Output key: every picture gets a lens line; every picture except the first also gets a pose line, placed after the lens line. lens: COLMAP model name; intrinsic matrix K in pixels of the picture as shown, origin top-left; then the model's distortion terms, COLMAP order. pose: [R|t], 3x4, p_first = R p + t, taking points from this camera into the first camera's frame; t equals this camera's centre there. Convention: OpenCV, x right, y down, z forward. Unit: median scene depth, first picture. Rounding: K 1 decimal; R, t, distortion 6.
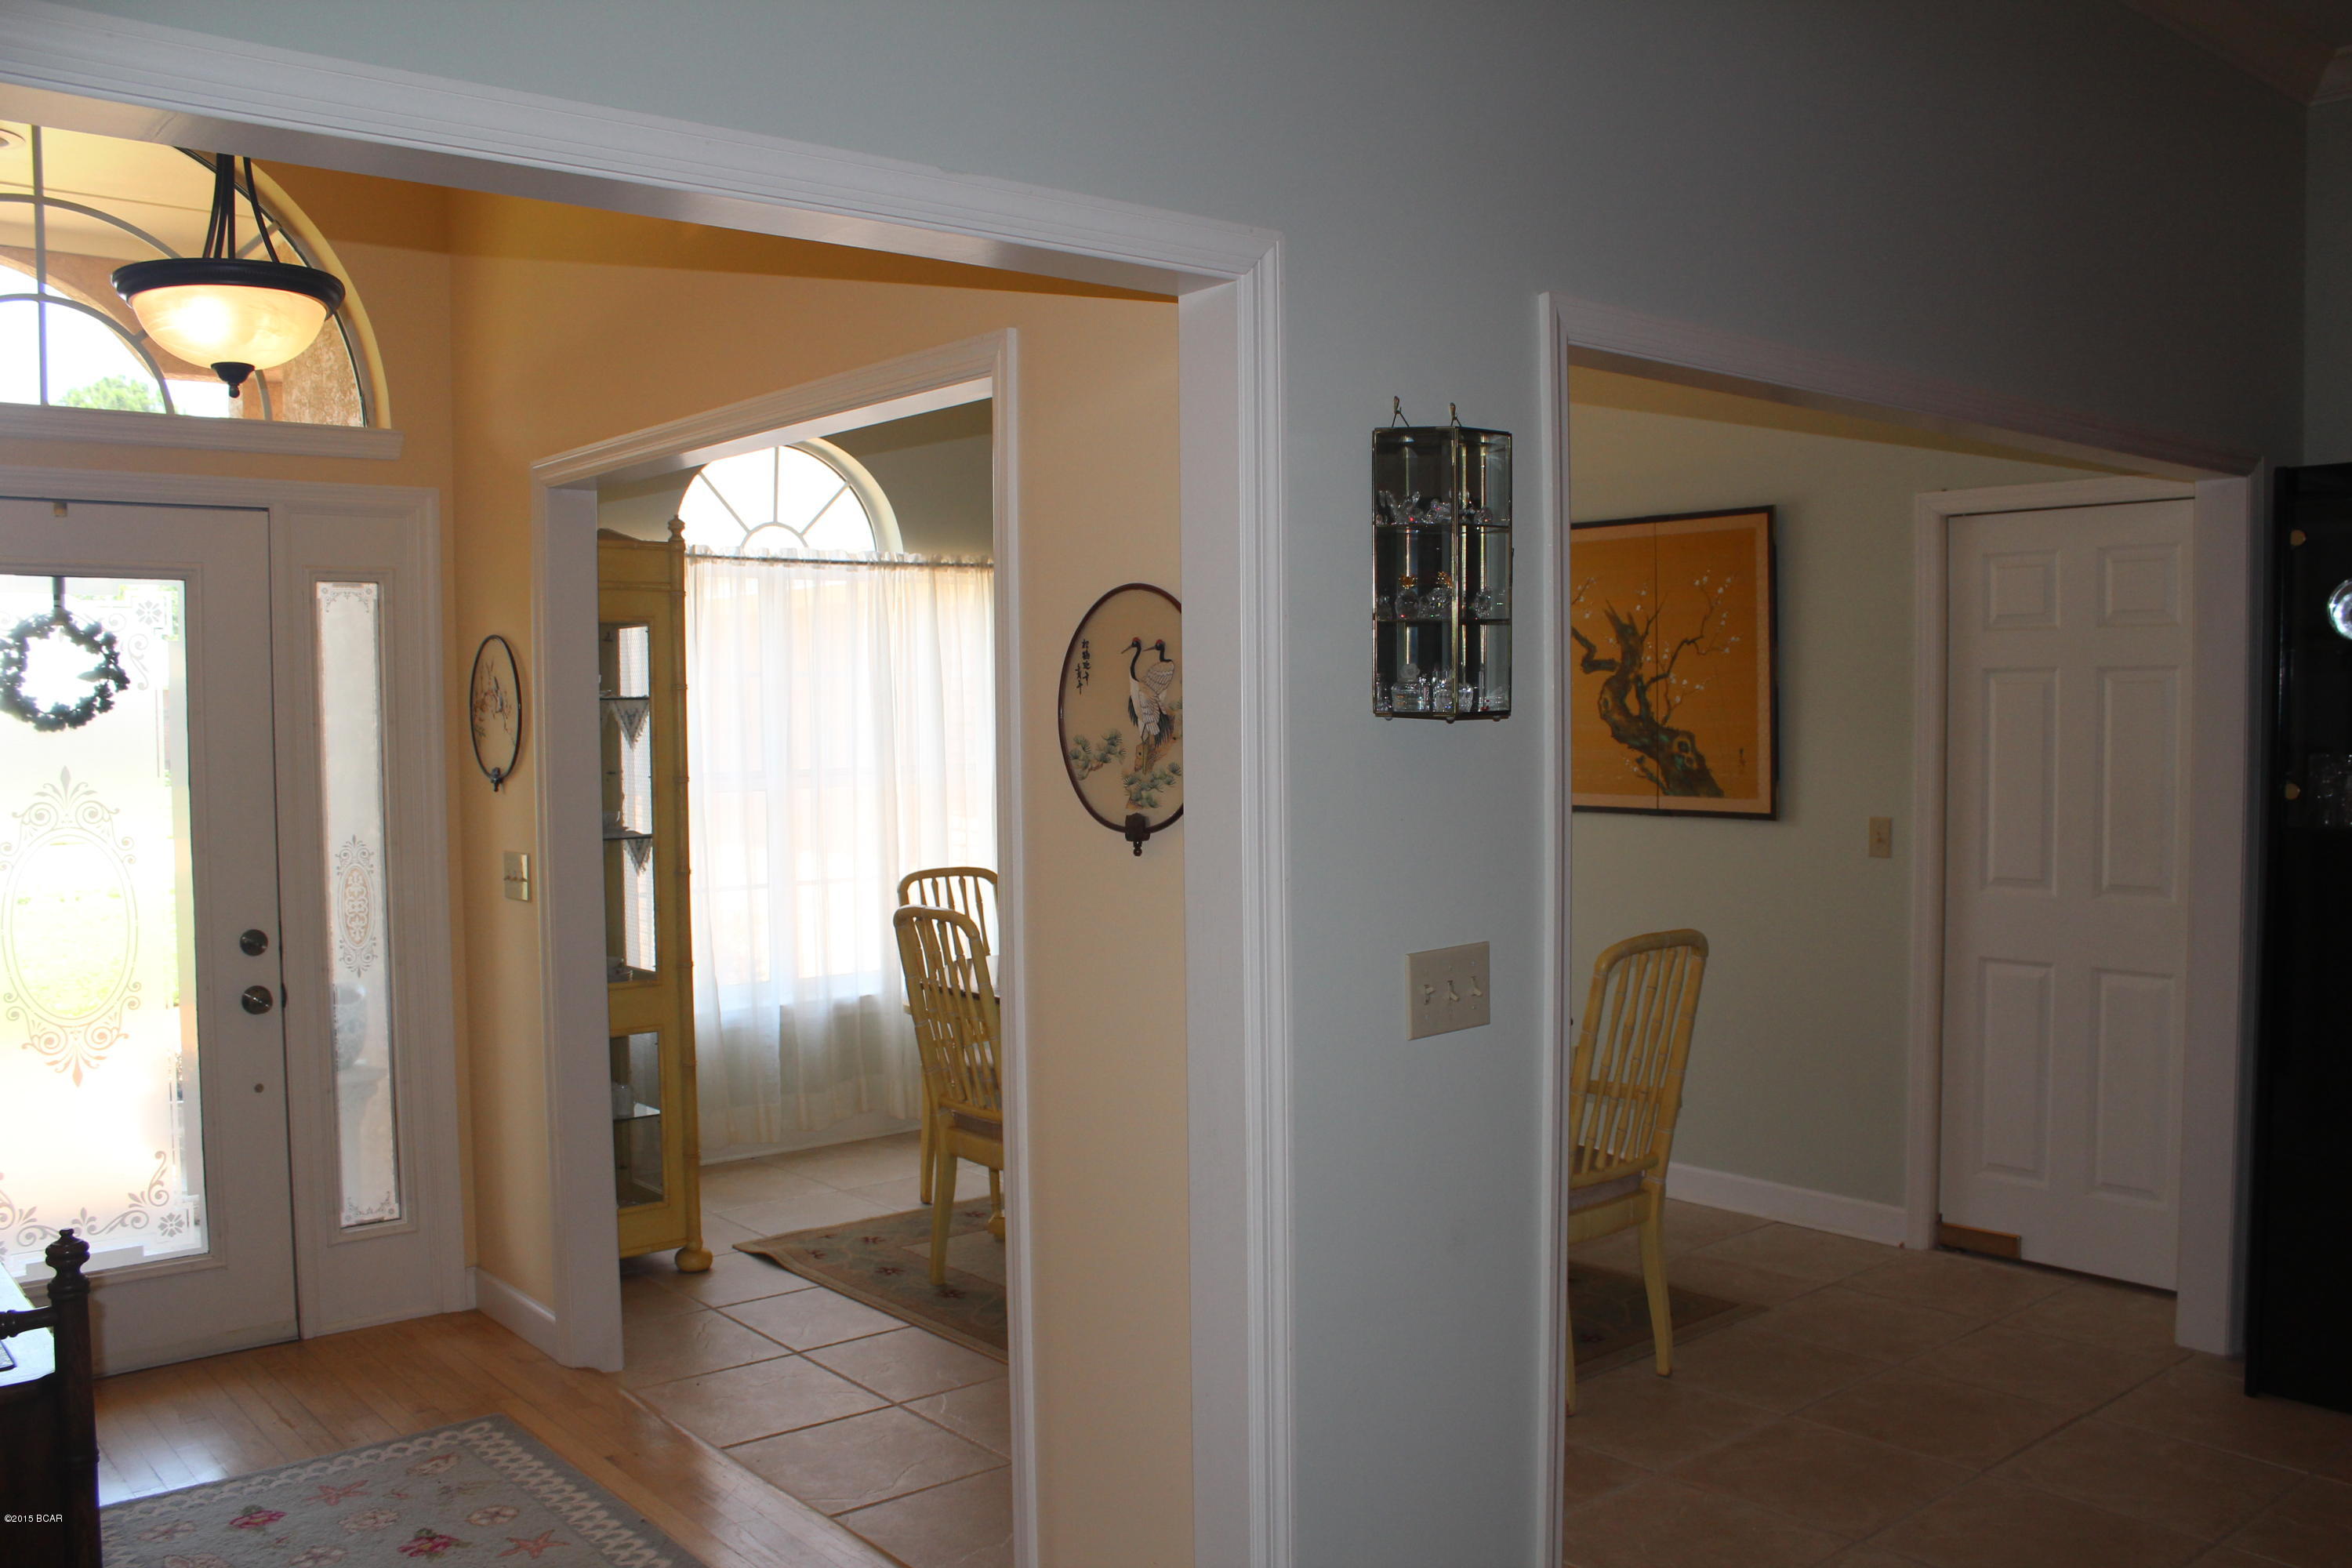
lens RADIAL K [[1966.3, 0, 1184.5], [0, 1966.3, 791.2], [0, 0, 1]] dist [-0.138535, 0.102359]
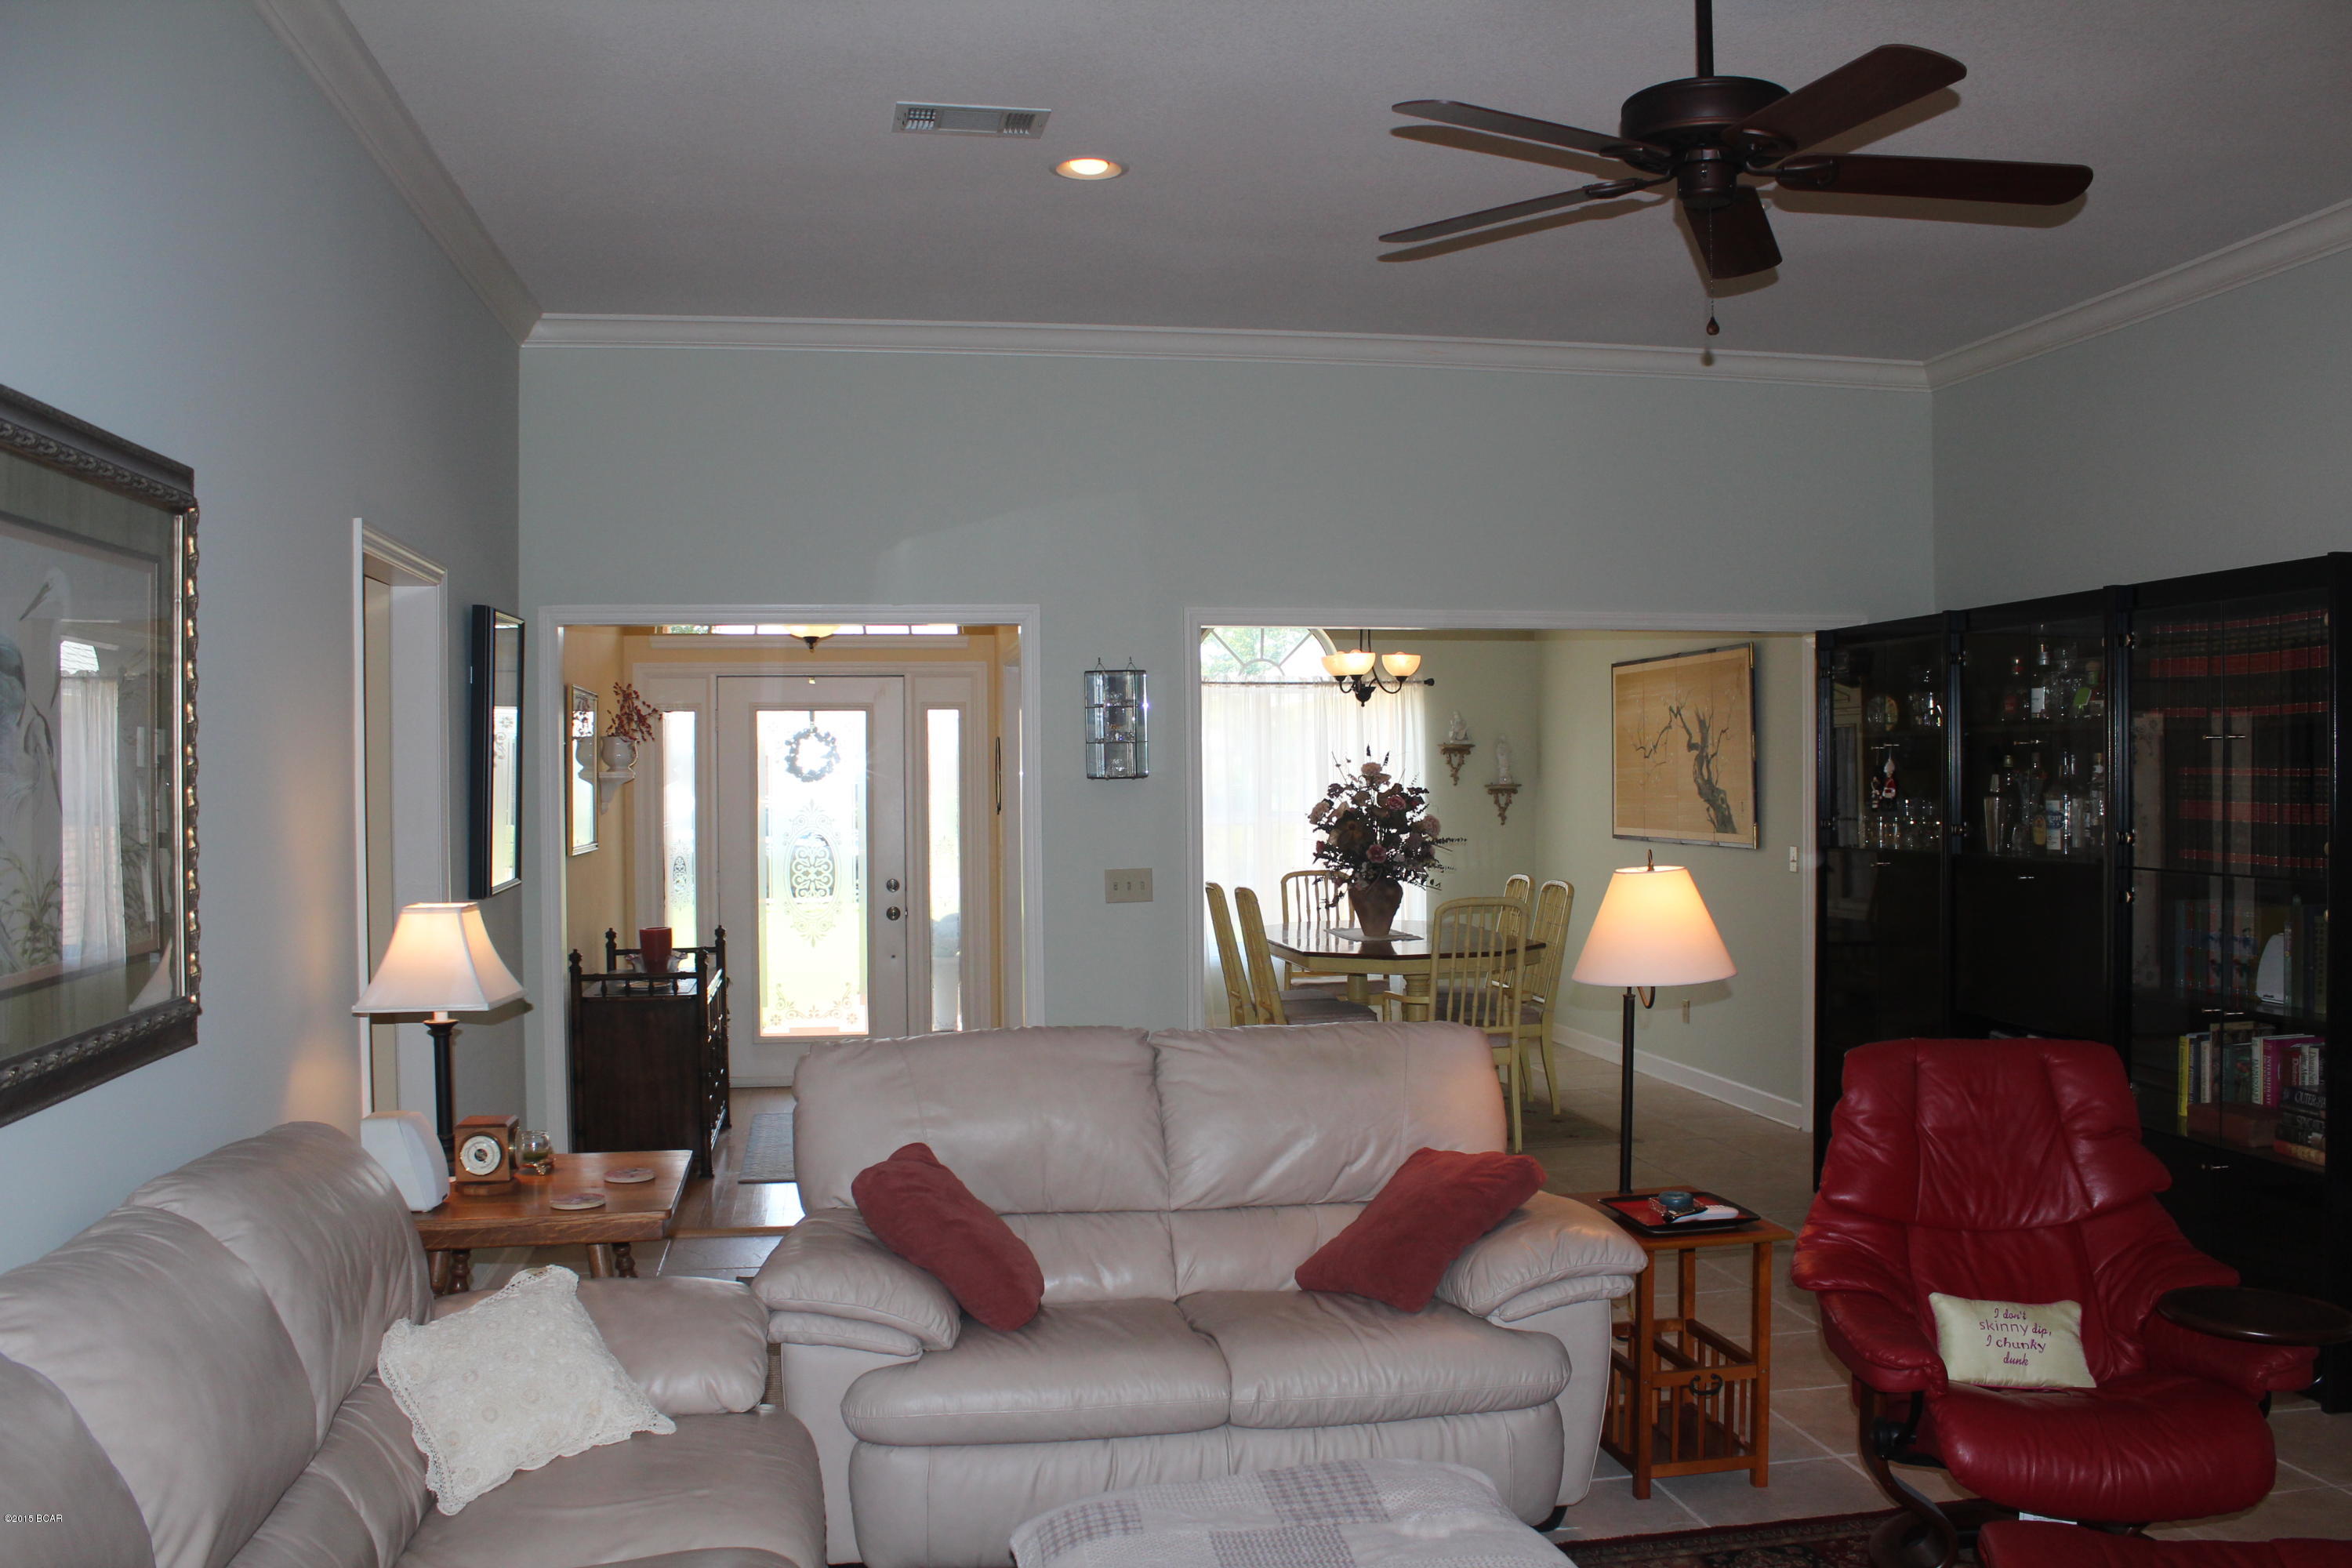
lens RADIAL K [[1966.3, 0, 1171.9], [0, 1966.3, 782.7], [0, 0, 1]] dist [-0.138535, 0.102359]
pose [[0.862072, 0.005169, -0.506760, 0.862817], [-0.023925, 0.999248, -0.030507, 0.026163], [0.506221, 0.038424, 0.861547, -0.691607]]
